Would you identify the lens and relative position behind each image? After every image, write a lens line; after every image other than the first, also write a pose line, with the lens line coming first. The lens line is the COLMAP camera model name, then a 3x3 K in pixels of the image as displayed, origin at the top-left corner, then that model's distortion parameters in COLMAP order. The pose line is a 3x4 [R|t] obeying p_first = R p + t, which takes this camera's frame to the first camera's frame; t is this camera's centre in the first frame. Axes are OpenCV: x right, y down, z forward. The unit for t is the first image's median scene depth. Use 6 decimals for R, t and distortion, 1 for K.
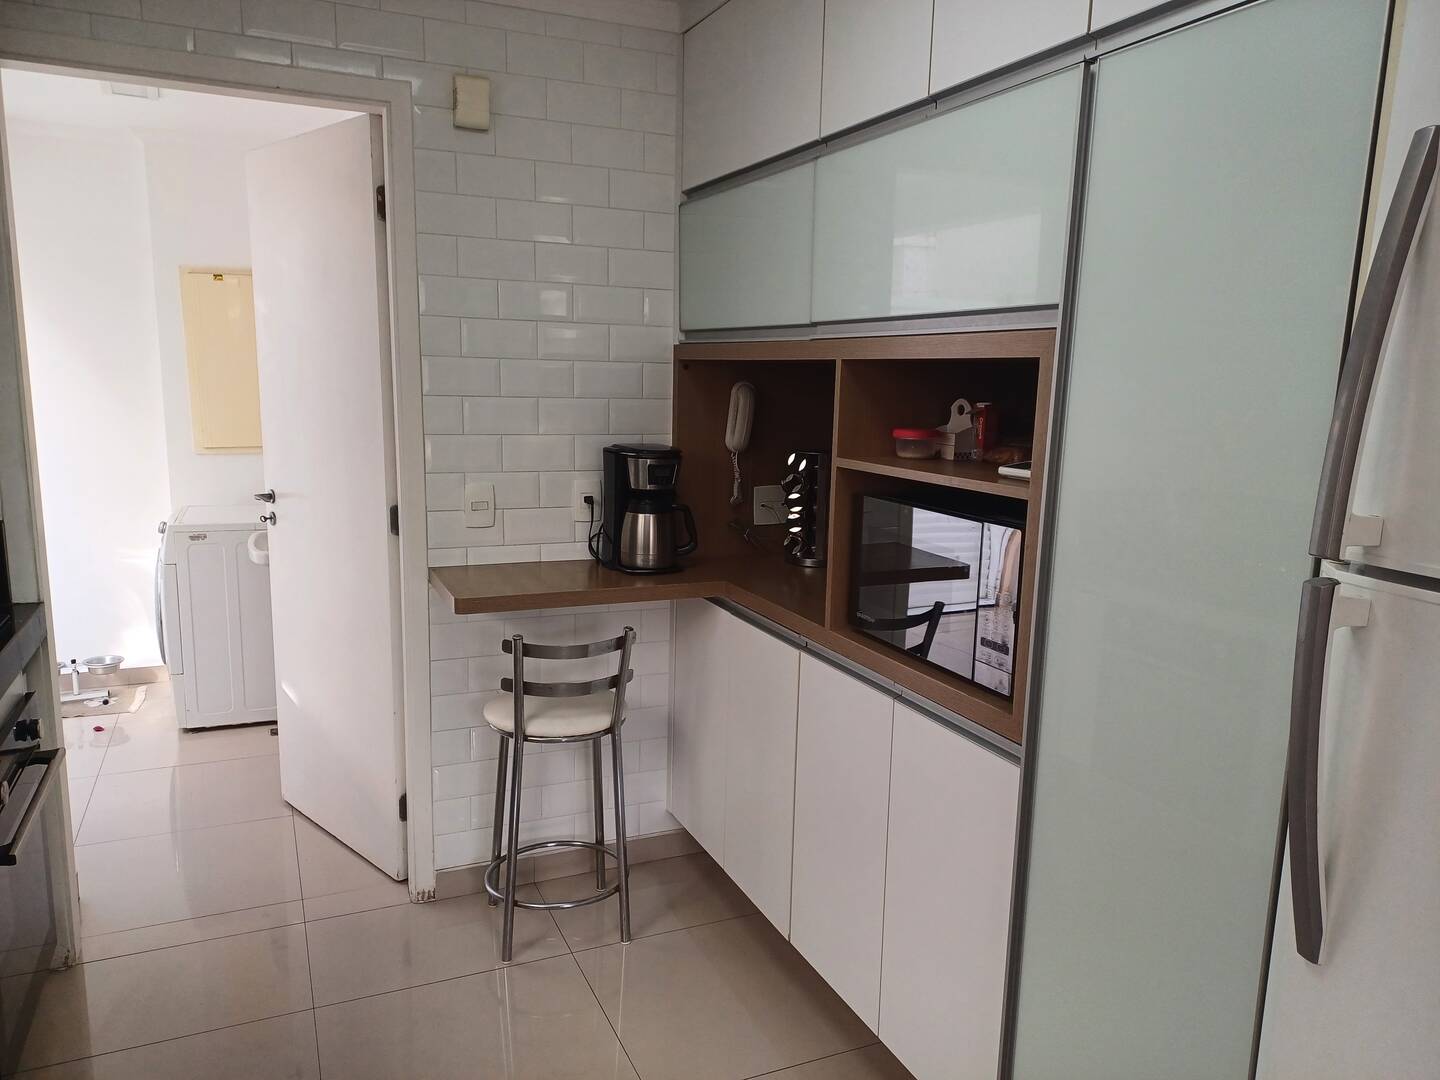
lens RADIAL K [[1057.8, 0, 723.4], [0, 1057.8, 550.9], [0, 0, 1]] dist [0.075866, -0.055591]
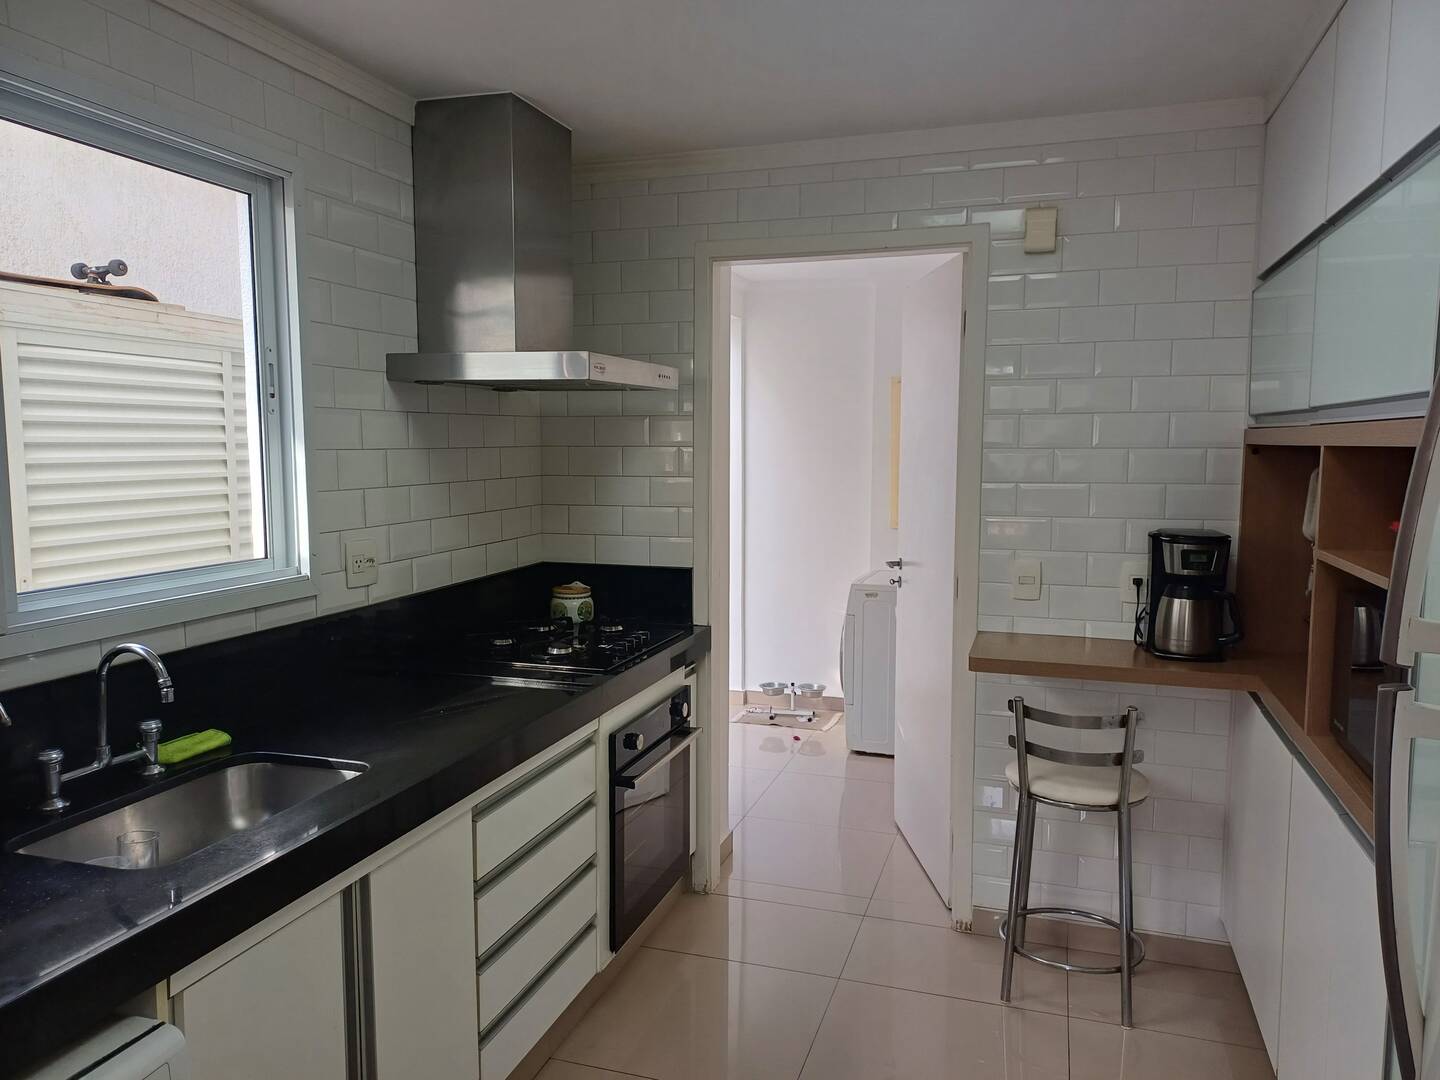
lens RADIAL K [[1057.8, 0, 707.6], [0, 1057.8, 533.6], [0, 0, 1]] dist [0.075866, -0.055591]
pose [[0.742183, 0.035796, -0.669241, 0.266279], [-0.096381, 0.993894, -0.053724, 0.000979], [0.663231, 0.104375, 0.741101, -0.049448]]
